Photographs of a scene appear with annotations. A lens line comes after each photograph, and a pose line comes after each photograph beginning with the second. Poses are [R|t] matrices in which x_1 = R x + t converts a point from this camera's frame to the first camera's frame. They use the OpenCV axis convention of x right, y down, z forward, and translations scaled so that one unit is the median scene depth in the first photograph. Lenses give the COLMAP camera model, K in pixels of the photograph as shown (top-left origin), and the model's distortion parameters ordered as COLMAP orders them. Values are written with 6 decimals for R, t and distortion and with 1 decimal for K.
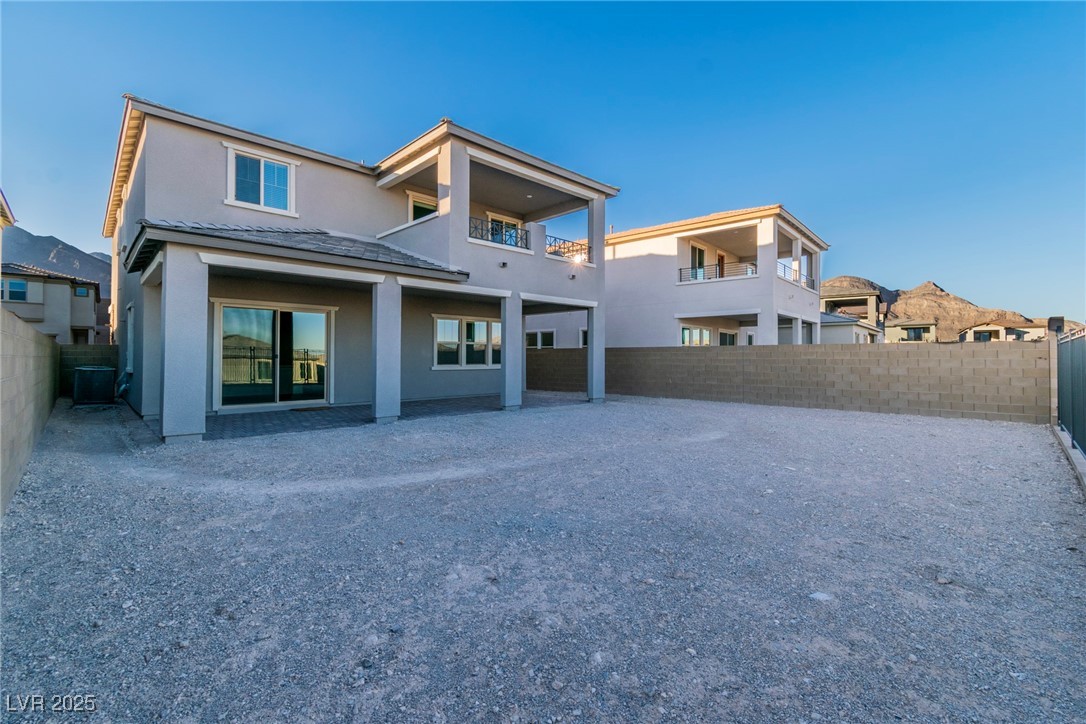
lens RADIAL K [[479.3, 0, 543.0], [0, 479.3, 355.7], [0, 0, 1]] dist [0.002828, -0.001823]
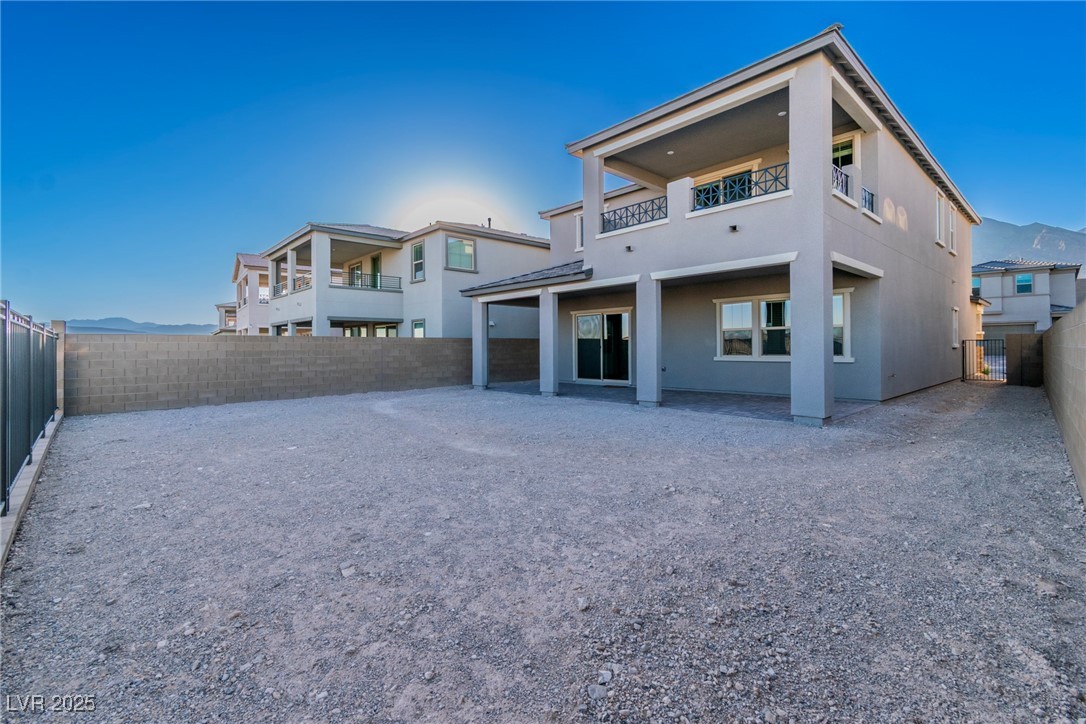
lens RADIAL K [[479.3, 0, 541.2], [0, 479.3, 346.8], [0, 0, 1]] dist [0.002828, -0.001823]
pose [[-0.024215, -0.005635, -0.999691, 0.777964], [0.011449, 0.999917, -0.005914, 0.005846], [0.999641, -0.011589, -0.024148, 0.768933]]
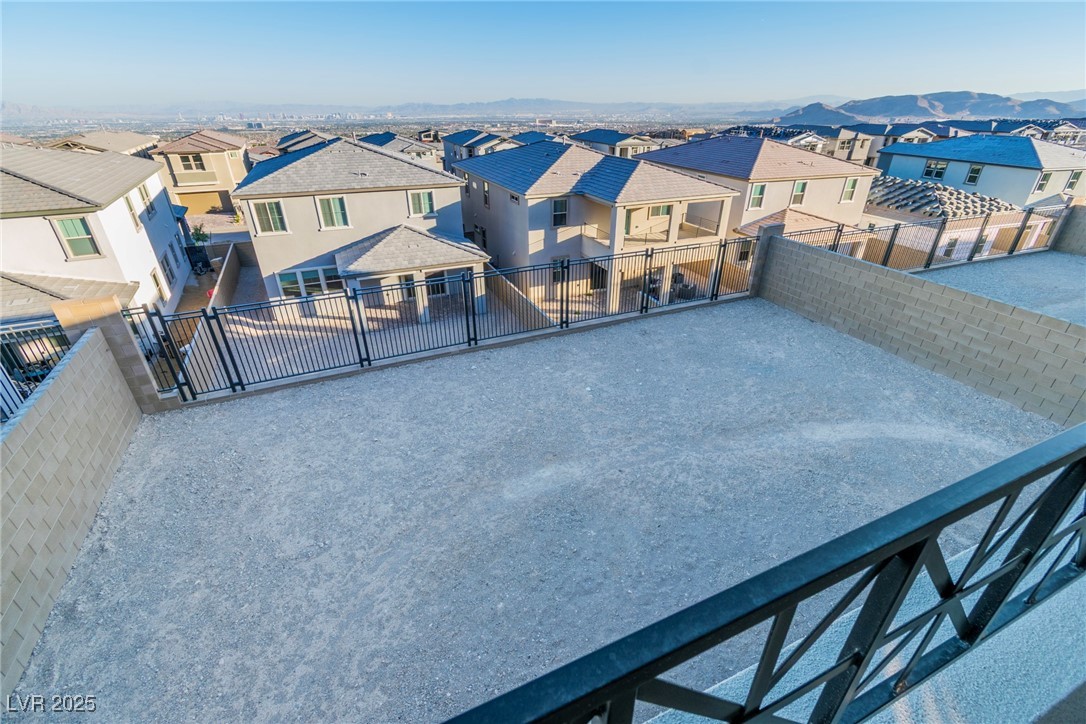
lens RADIAL K [[479.3, 0, 543.2], [0, 479.3, 363.3], [0, 0, 1]] dist [0.002828, -0.001823]
pose [[-0.935584, -0.172567, 0.308063, 0.082814], [-0.005923, 0.879991, 0.474953, -0.276482], [-0.353054, 0.442534, -0.824328, 1.096795]]
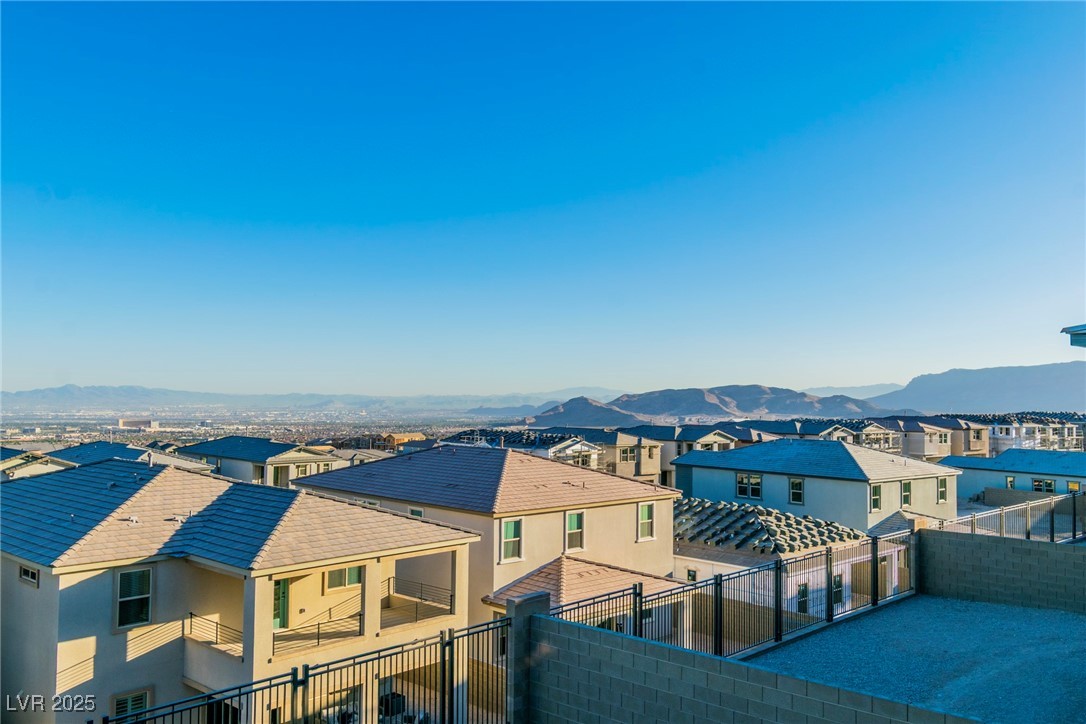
lens RADIAL K [[897.4, 0, 543.3], [0, 897.4, 362.5], [0, 0, 1]] dist [-0.002308, 0.010947]
pose [[-0.998064, -0.016520, -0.059959, 0.037501], [-0.014003, 0.999012, -0.042167, -0.286122], [0.060596, -0.041246, -0.997310, 1.015243]]
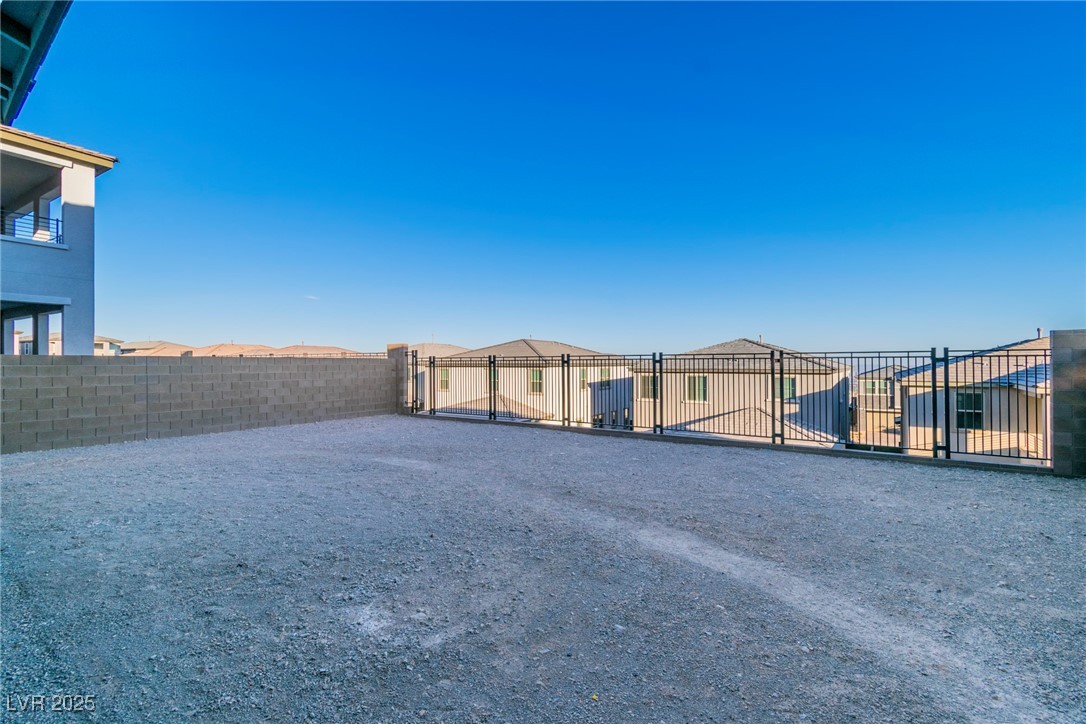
lens RADIAL K [[479.3, 0, 546.6], [0, 479.3, 363.9], [0, 0, 1]] dist [0.002828, -0.001823]
pose [[-0.177604, -0.002028, 0.984100, -0.411036], [-0.003409, 0.999993, 0.001445, -0.014749], [-0.984096, -0.003098, -0.177610, 0.619312]]
